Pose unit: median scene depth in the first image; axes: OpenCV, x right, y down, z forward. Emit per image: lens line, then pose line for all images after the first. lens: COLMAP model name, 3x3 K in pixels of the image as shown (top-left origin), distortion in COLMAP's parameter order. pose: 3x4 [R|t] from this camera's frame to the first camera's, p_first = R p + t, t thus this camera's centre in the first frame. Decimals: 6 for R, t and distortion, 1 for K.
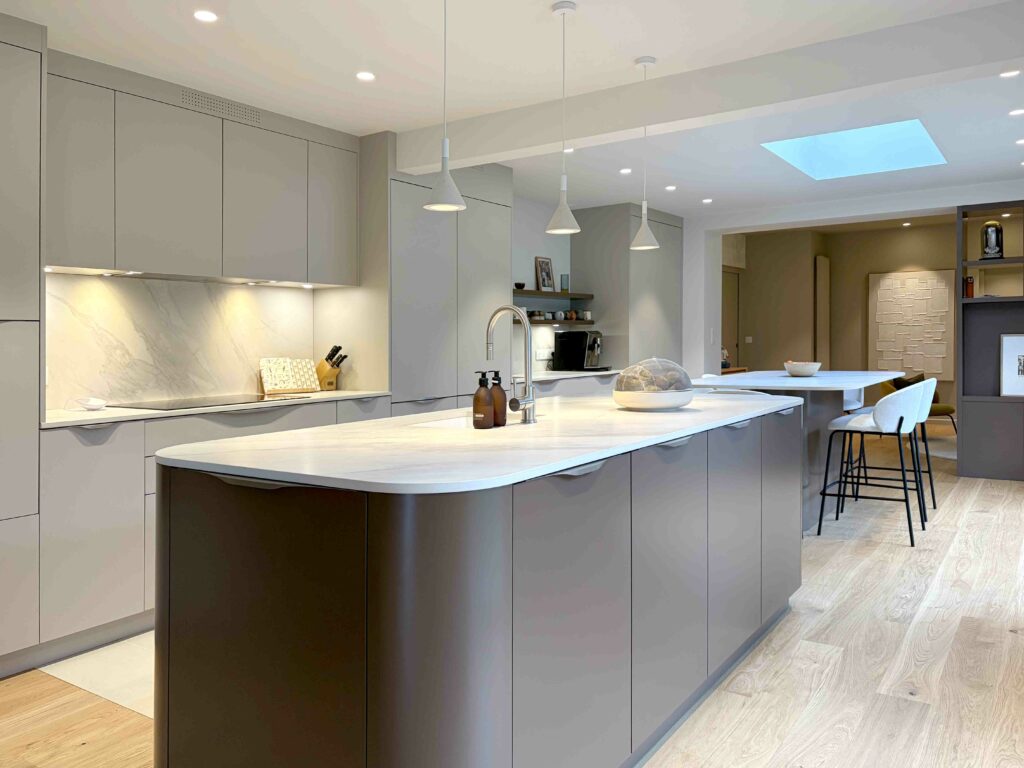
lens RADIAL K [[800.7, 0, 517.3], [0, 800.7, 382.3], [0, 0, 1]] dist [0.008402, -0.009095]
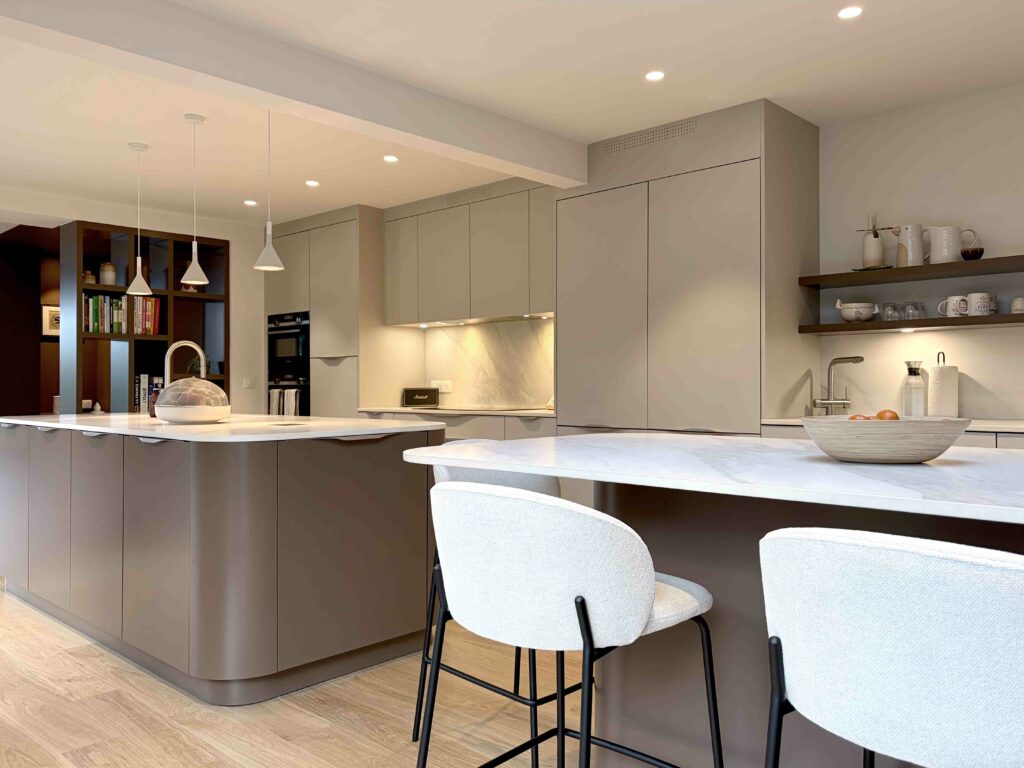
lens RADIAL K [[800.7, 0, 517.3], [0, 800.7, 382.3], [0, 0, 1]] dist [0.008402, -0.009095]
pose [[-0.149359, 0.010183, -0.988731, 0.945635], [-0.042981, 0.998935, 0.016781, -0.047056], [0.987848, 0.045003, -0.148762, 1.251667]]
